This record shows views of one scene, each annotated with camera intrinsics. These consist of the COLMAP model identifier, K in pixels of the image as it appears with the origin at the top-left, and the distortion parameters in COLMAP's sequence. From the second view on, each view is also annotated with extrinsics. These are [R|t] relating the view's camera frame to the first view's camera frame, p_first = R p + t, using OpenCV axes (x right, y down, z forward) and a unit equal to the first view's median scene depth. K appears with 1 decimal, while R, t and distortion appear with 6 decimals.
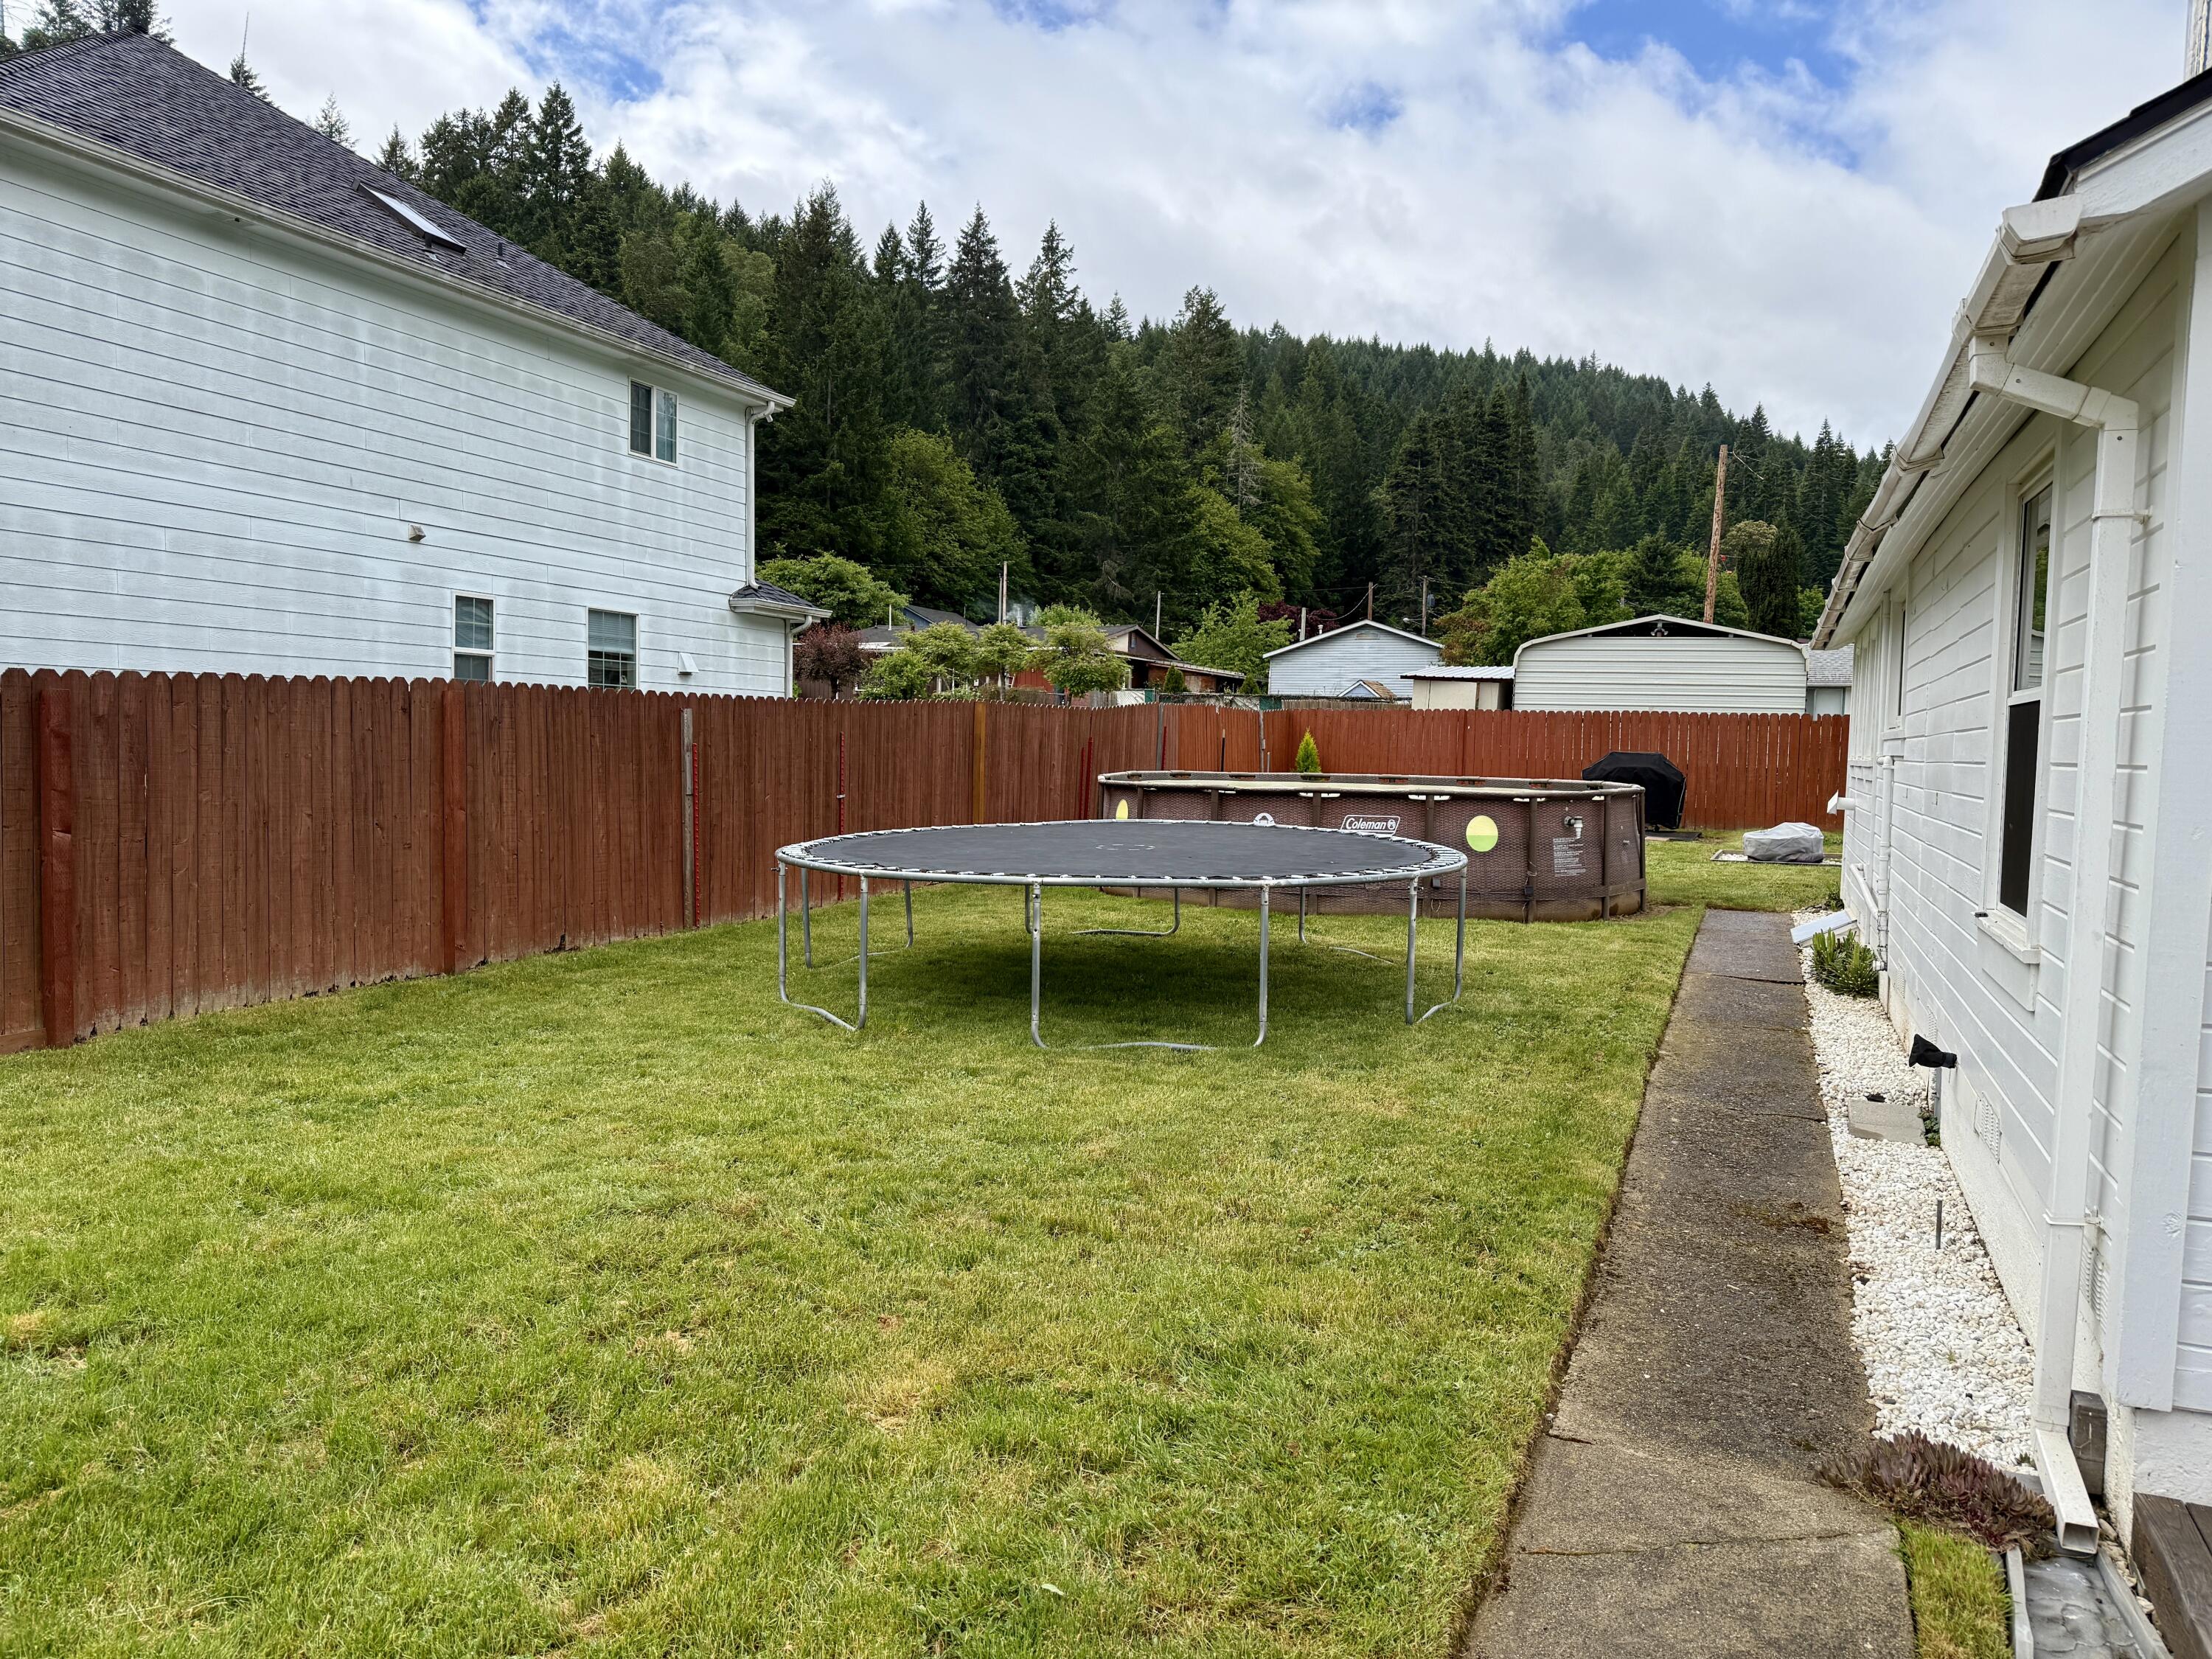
lens RADIAL K [[1539.1, 0, 1106.0], [0, 1539.1, 829.5], [0, 0, 1]] dist [0.109257, -0.166282]
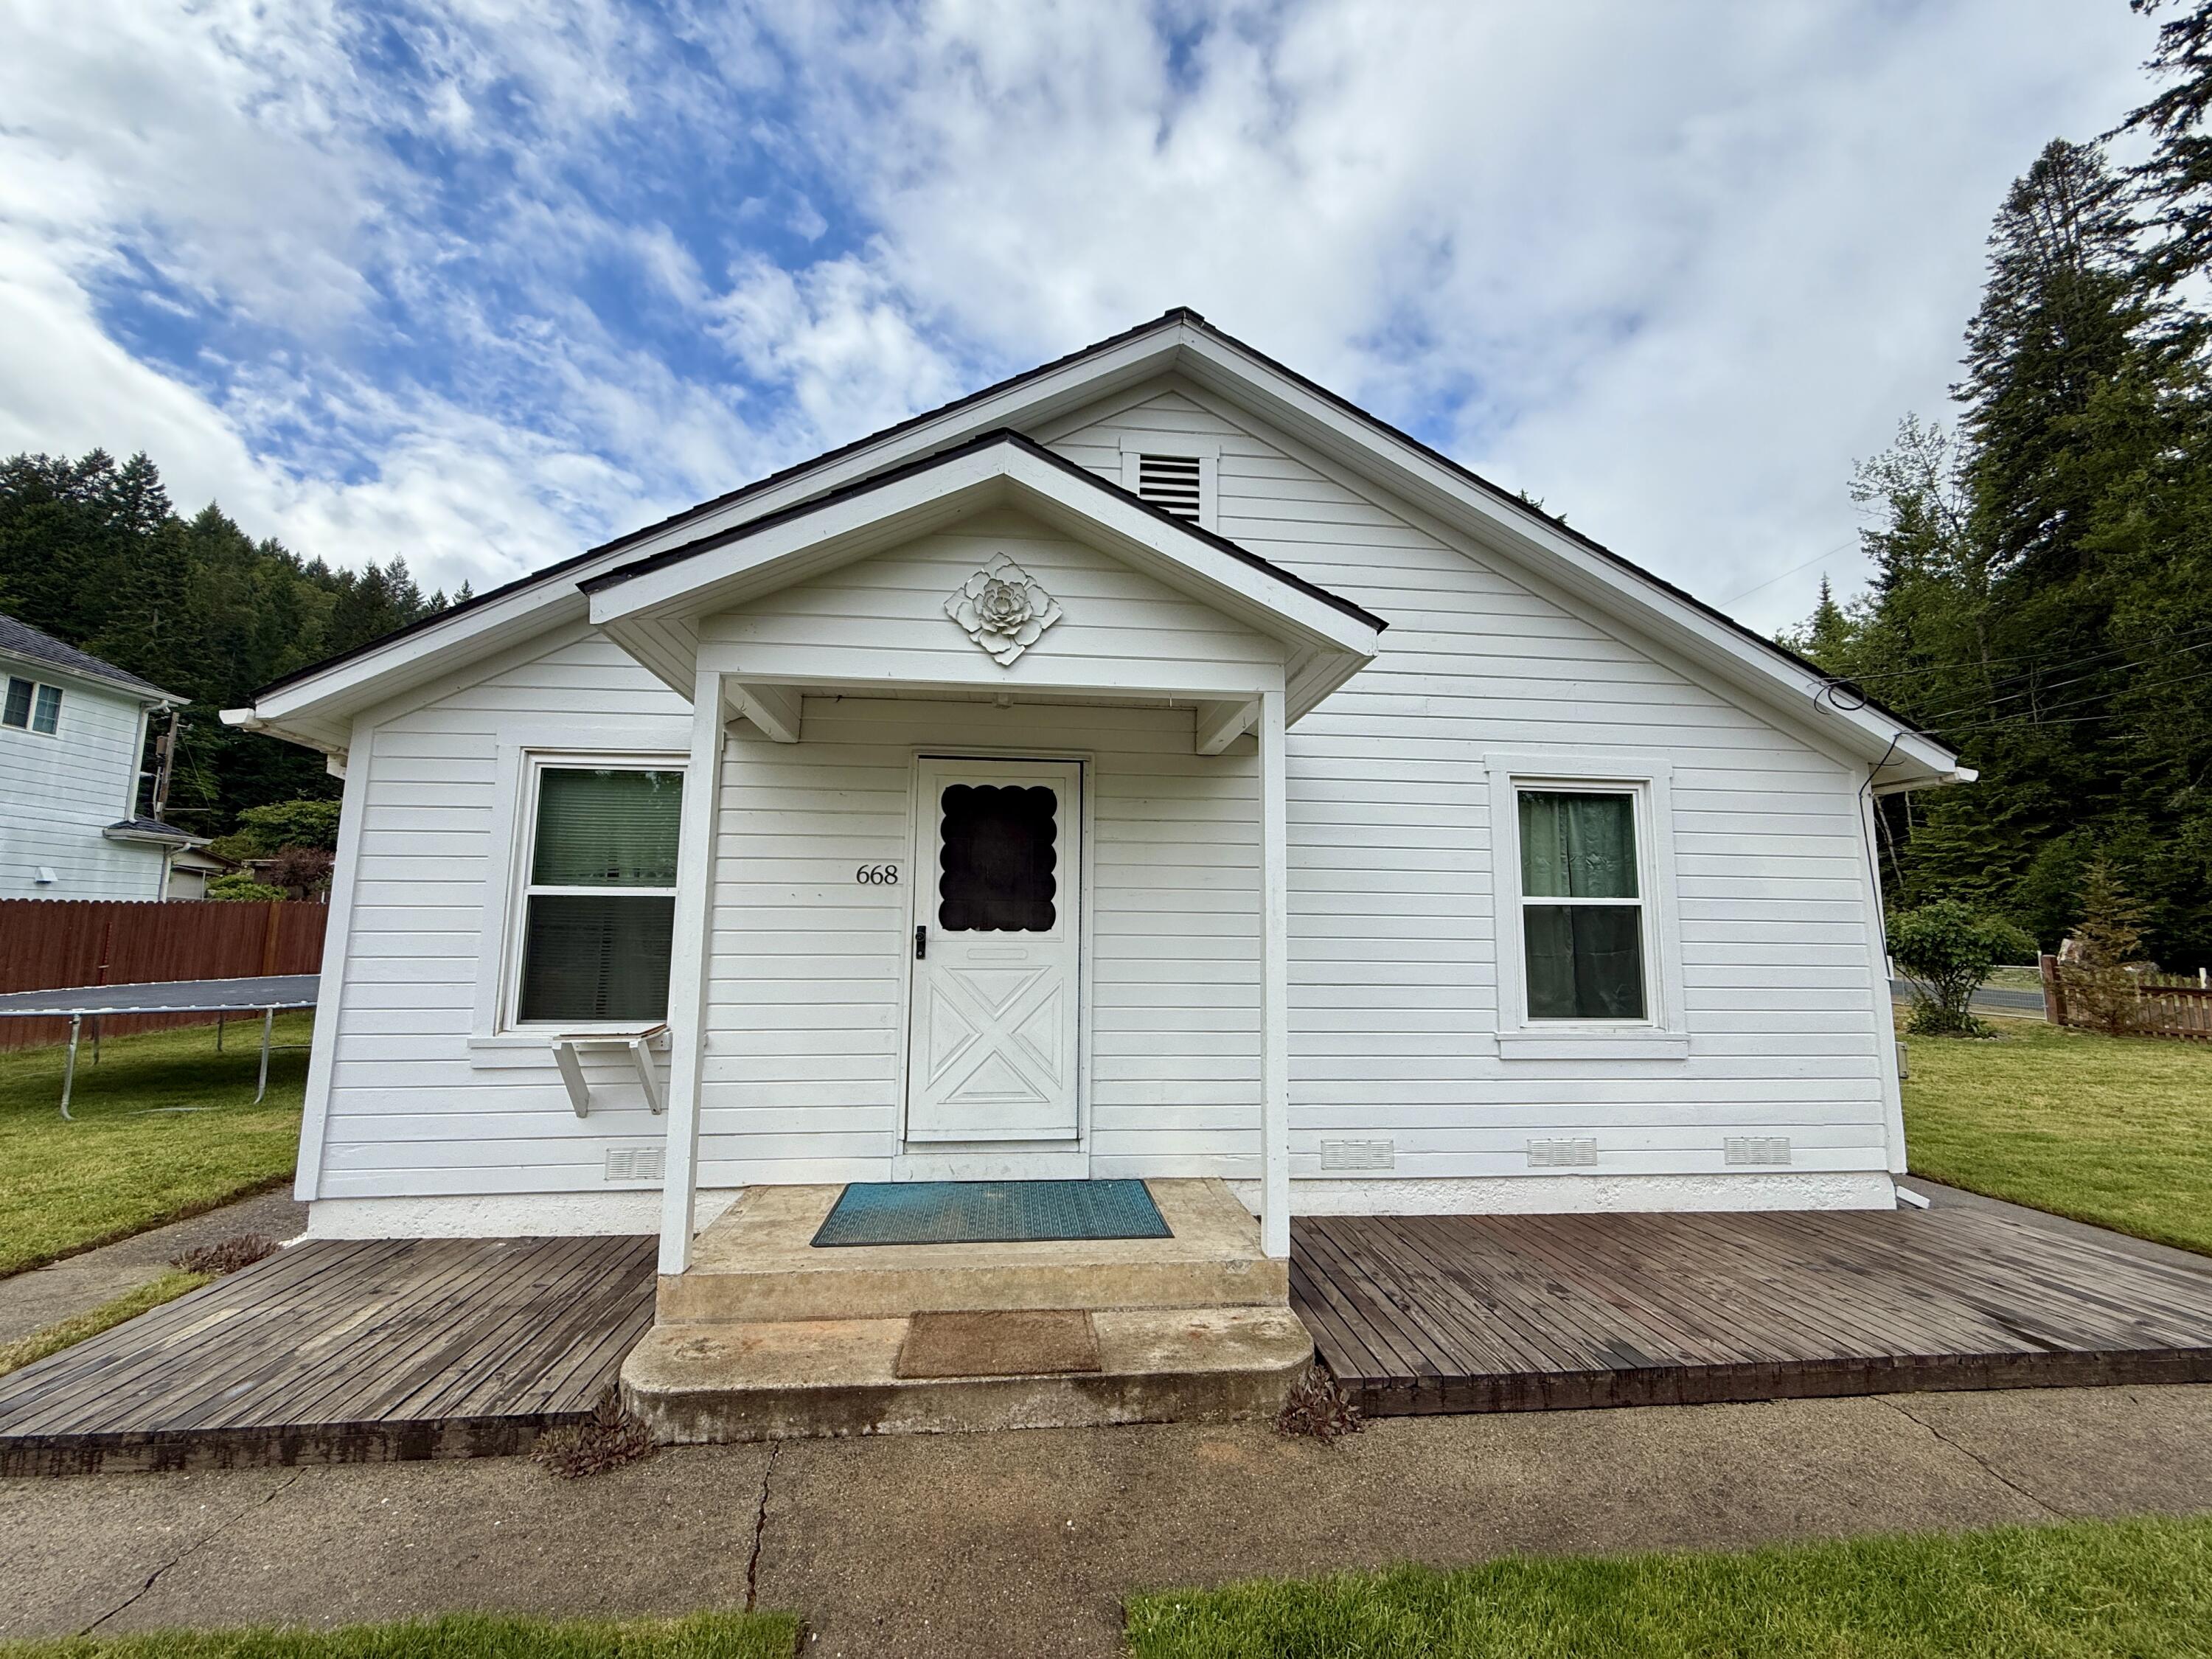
lens RADIAL K [[880.3, 0, 1097.7], [0, 880.3, 825.9], [0, 0, 1]] dist [0.000111, 0.000863]
pose [[0.875449, 0.044871, 0.481224, 0.020809], [0.037236, 0.986459, -0.159722, 0.001252], [-0.481875, 0.157747, 0.861924, -0.016451]]
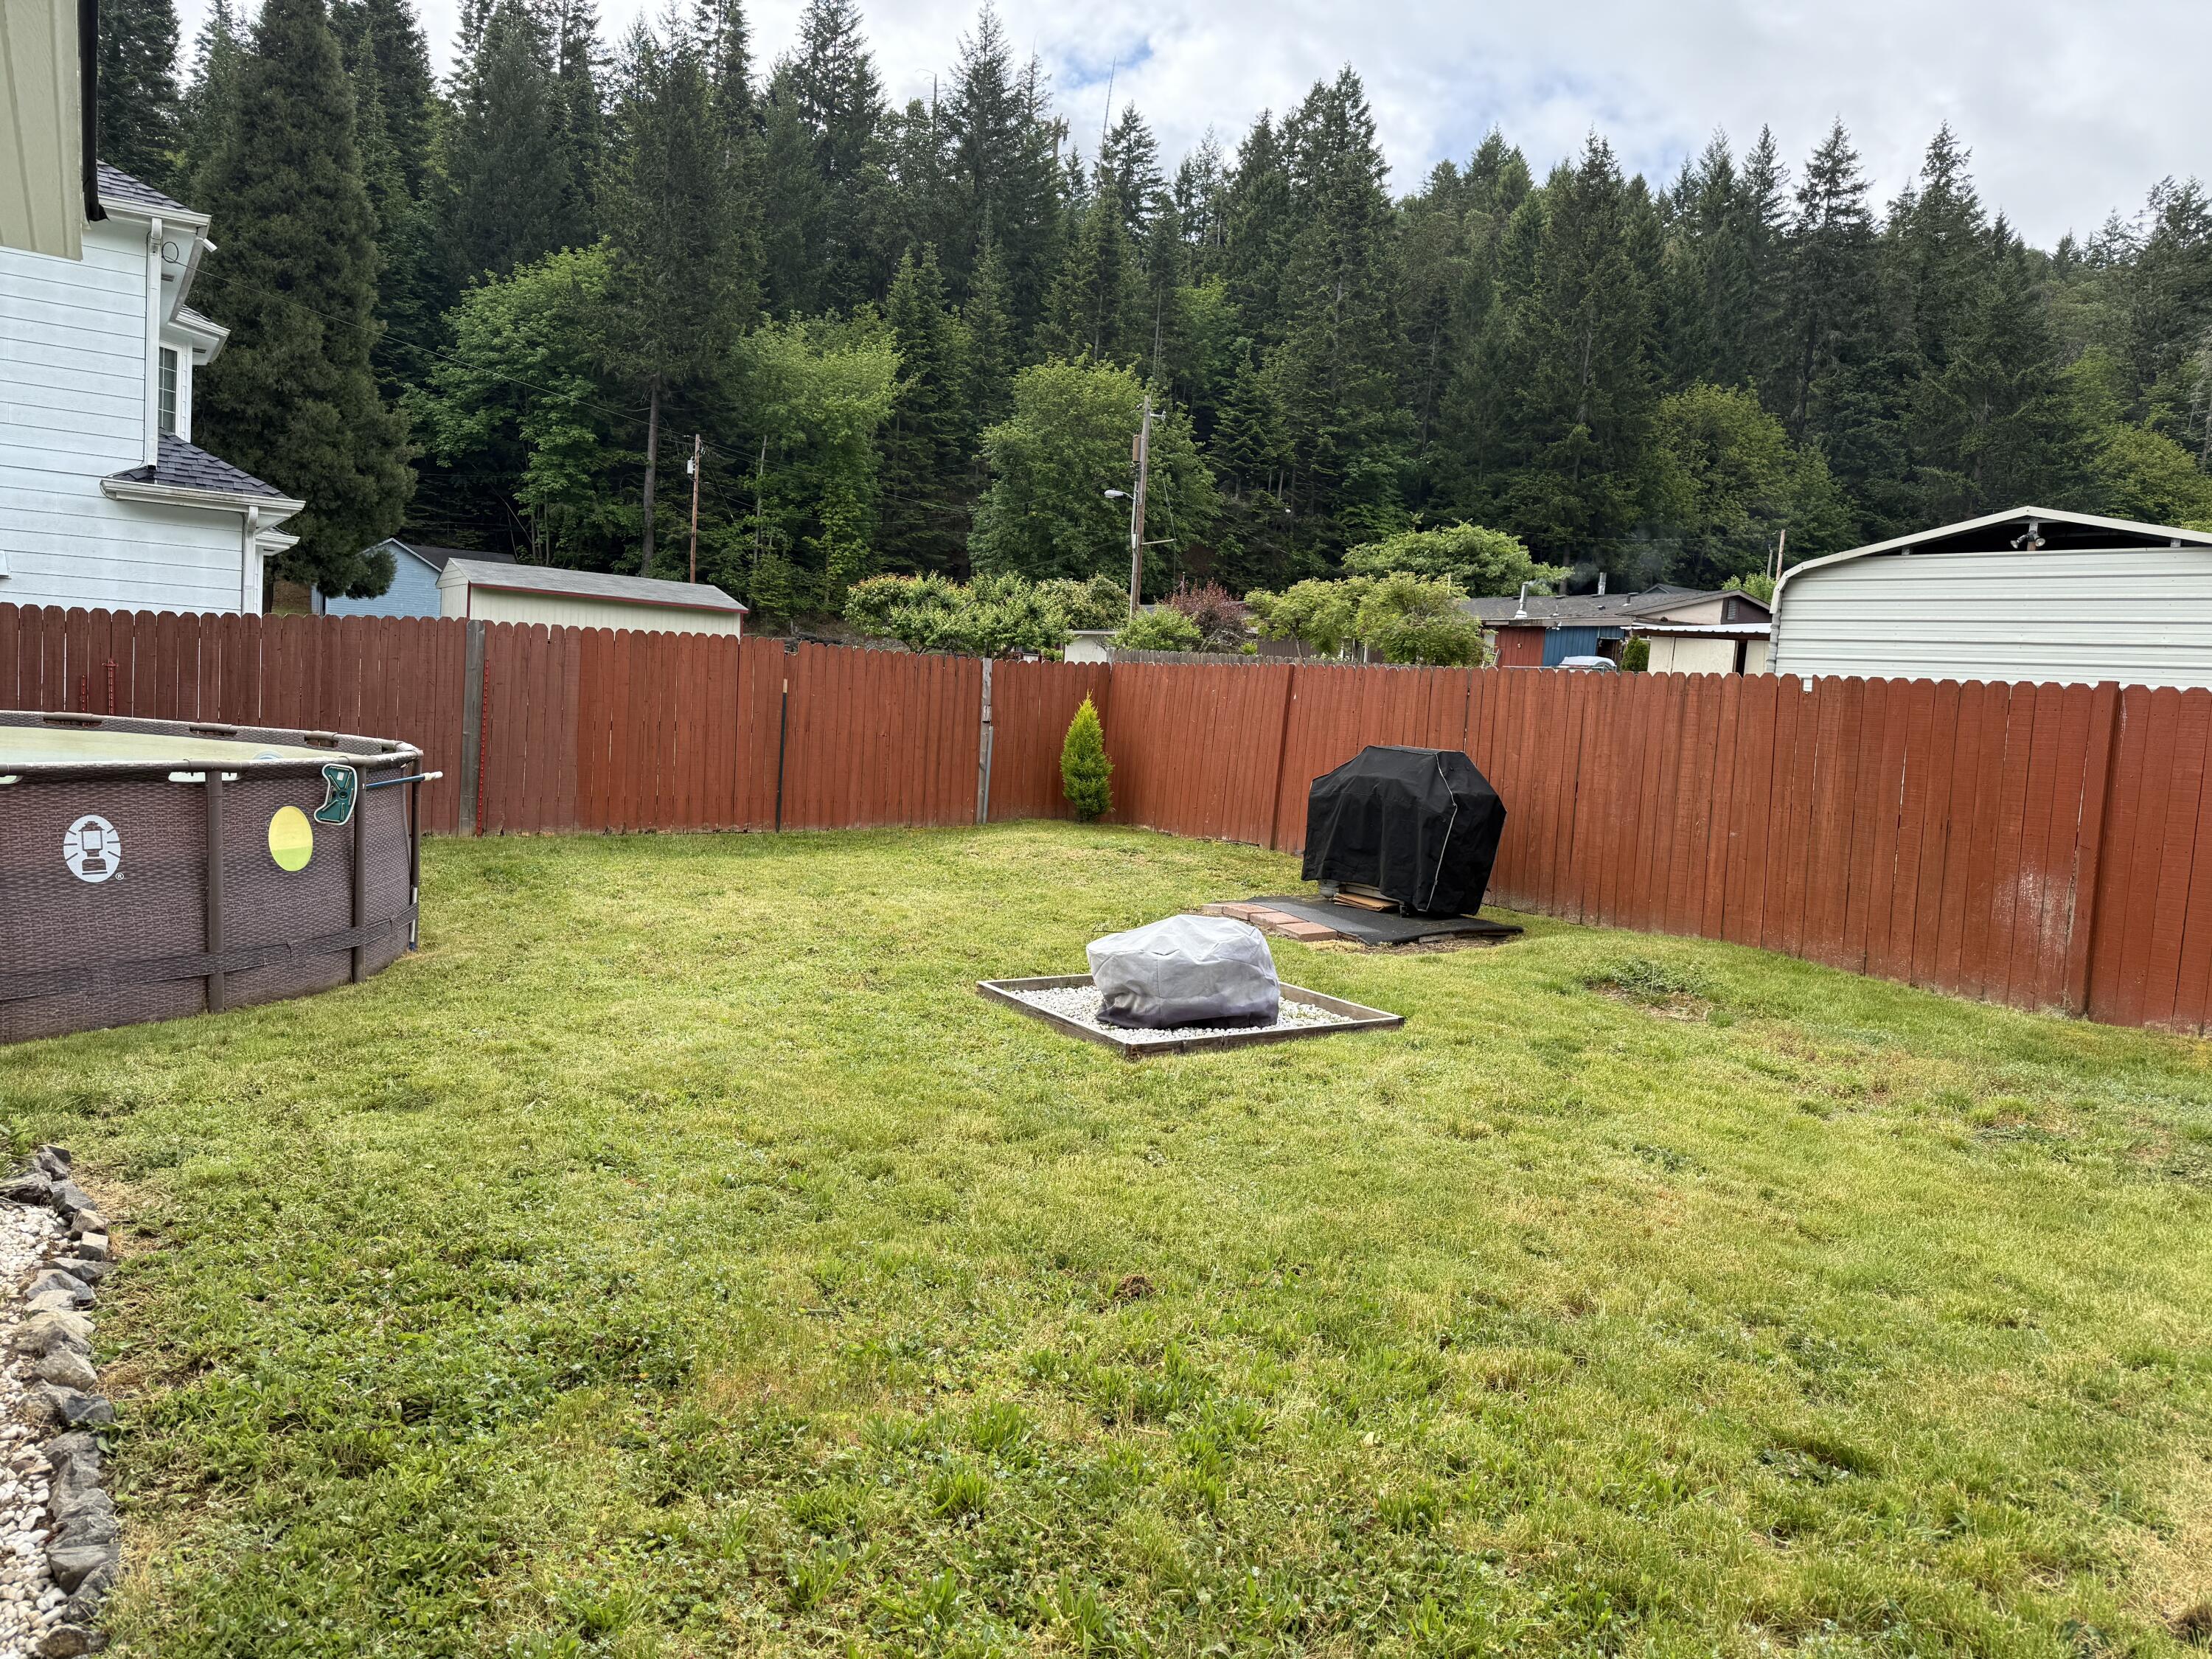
lens RADIAL K [[1548.1, 0, 1079.7], [0, 1548.1, 836.9], [0, 0, 1]] dist [0.003430, -0.006691]
pose [[0.826488, 0.080102, -0.557226, 0.078769], [-0.076559, 0.996622, 0.029713, -0.003831], [0.557724, 0.018103, 0.829829, 0.079709]]
